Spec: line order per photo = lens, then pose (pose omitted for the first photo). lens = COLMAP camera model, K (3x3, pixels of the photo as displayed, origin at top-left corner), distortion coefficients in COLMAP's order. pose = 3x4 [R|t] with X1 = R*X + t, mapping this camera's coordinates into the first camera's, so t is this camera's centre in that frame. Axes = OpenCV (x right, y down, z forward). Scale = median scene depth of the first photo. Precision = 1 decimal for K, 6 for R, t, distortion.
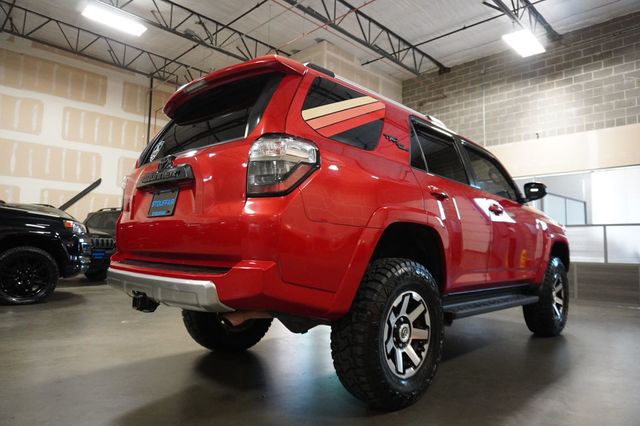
lens RADIAL K [[422.8, 0, 322.4], [0, 422.8, 212.2], [0, 0, 1]] dist [0.001951, 0.003581]
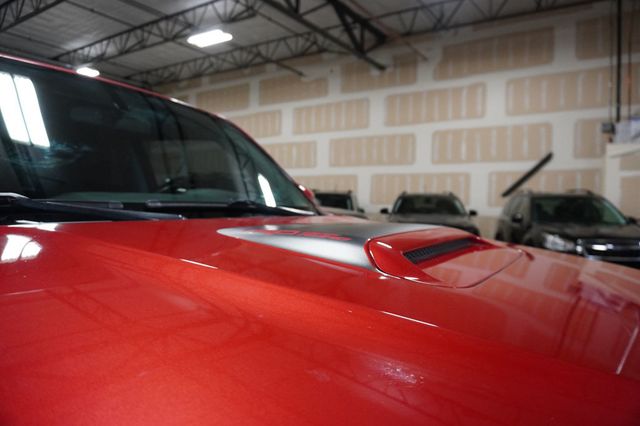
lens RADIAL K [[422.8, 0, 319.5], [0, 422.8, 210.5], [0, 0, 1]] dist [0.001951, 0.003581]
pose [[0.187455, 0.007998, -0.982241, 0.219325], [0.051626, 0.998505, 0.017983, -0.003468], [0.980916, -0.054081, 0.186762, 0.399268]]
